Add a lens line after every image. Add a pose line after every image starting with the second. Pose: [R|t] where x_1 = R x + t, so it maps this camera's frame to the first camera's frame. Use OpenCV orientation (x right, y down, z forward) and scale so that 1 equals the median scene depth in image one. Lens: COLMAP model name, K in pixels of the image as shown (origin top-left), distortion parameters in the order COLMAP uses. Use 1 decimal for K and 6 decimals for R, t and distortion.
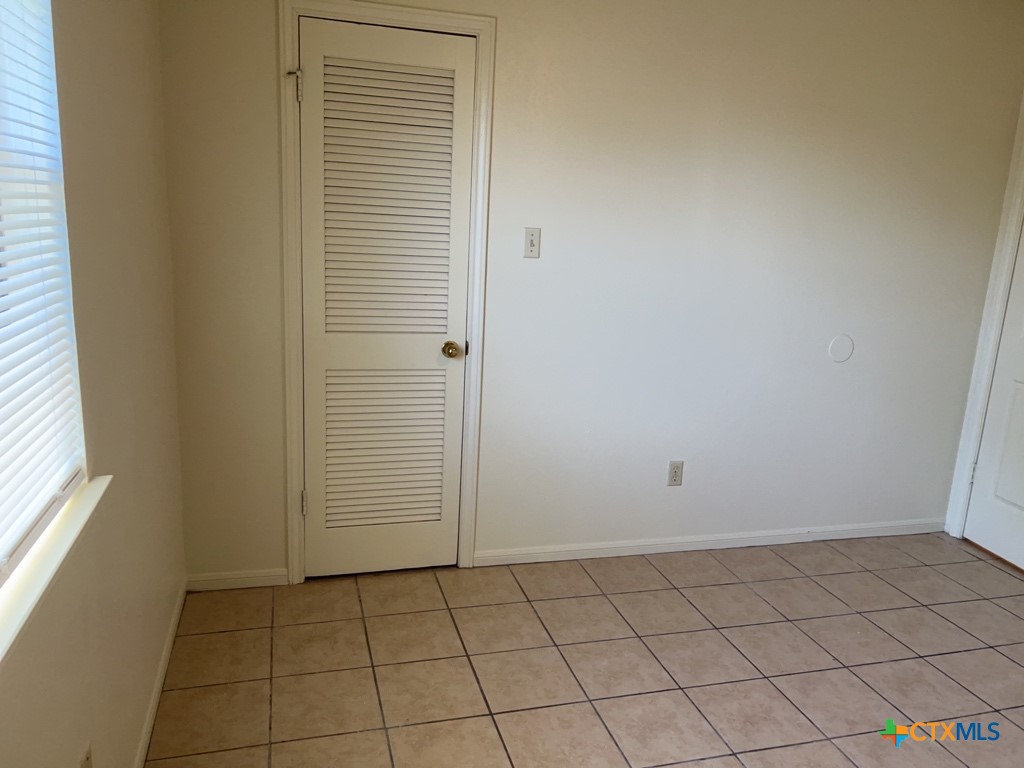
lens RADIAL K [[783.0, 0, 510.2], [0, 783.0, 393.4], [0, 0, 1]] dist [0.071997, -0.072783]
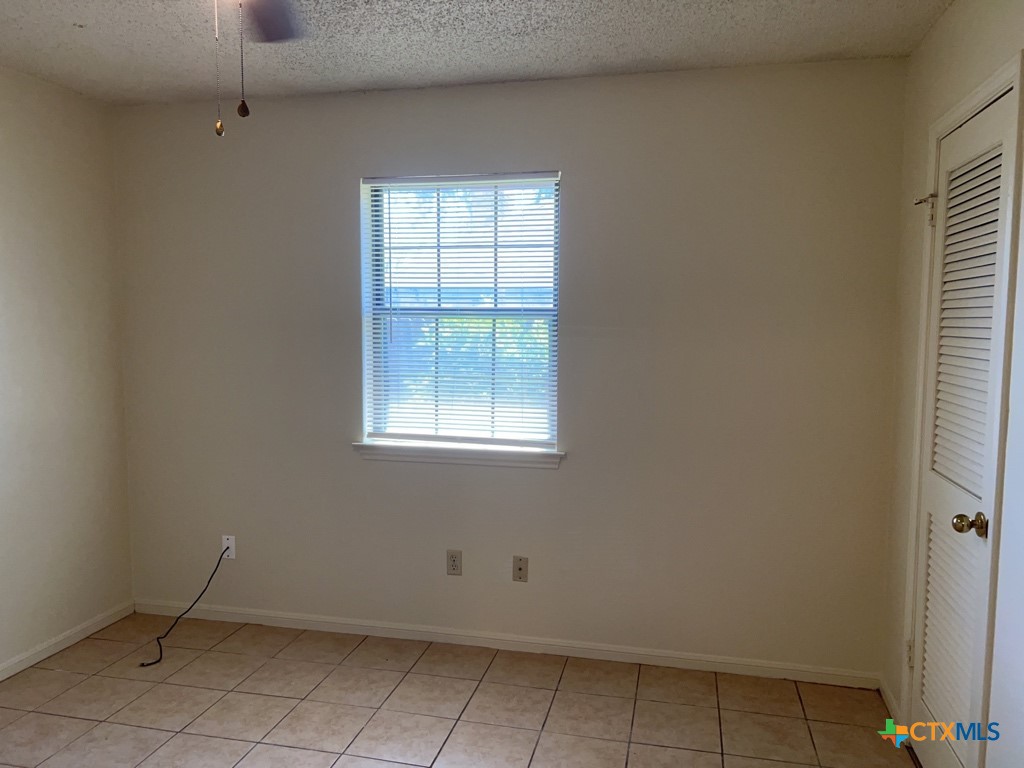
lens RADIAL K [[783.0, 0, 513.1], [0, 783.0, 384.2], [0, 0, 1]] dist [0.071997, -0.072783]
pose [[-0.490479, 0.011391, -0.871379, 0.914295], [-0.228893, 0.963123, 0.141429, -0.221610], [0.840856, 0.268820, -0.469784, 1.180559]]
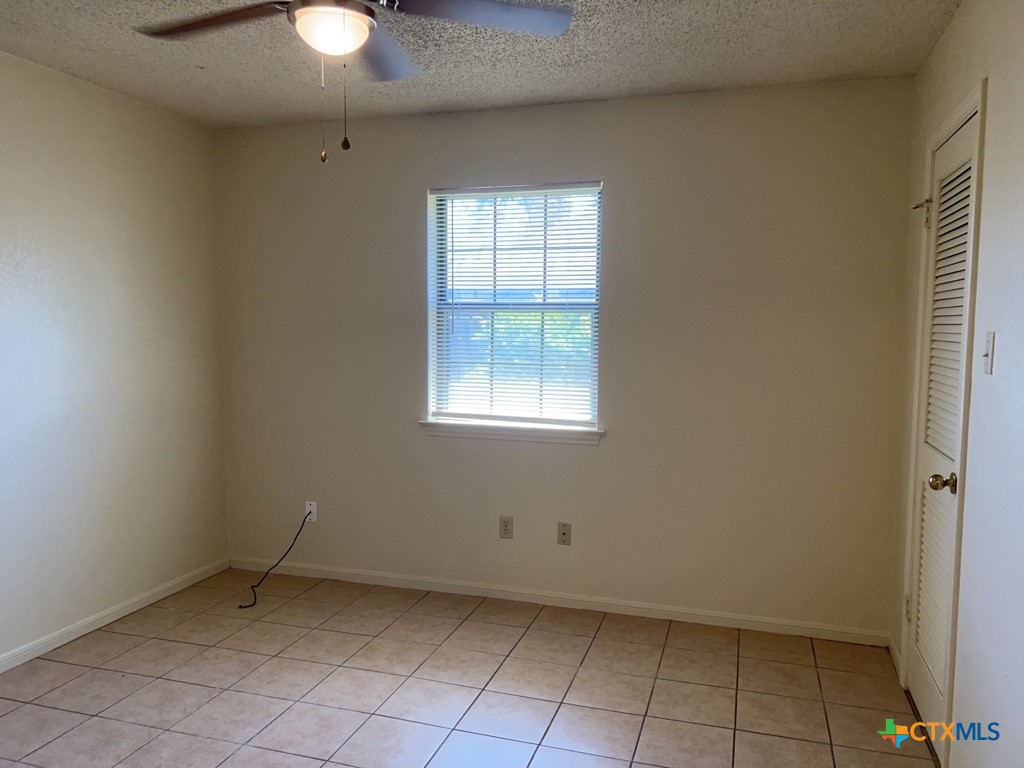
lens RADIAL K [[783.0, 0, 512.2], [0, 783.0, 384.6], [0, 0, 1]] dist [0.071997, -0.072783]
pose [[-0.555415, 0.002939, -0.831568, 1.061554], [-0.225845, 0.961875, 0.154244, -0.218151], [0.800318, 0.273475, -0.533576, 1.298334]]
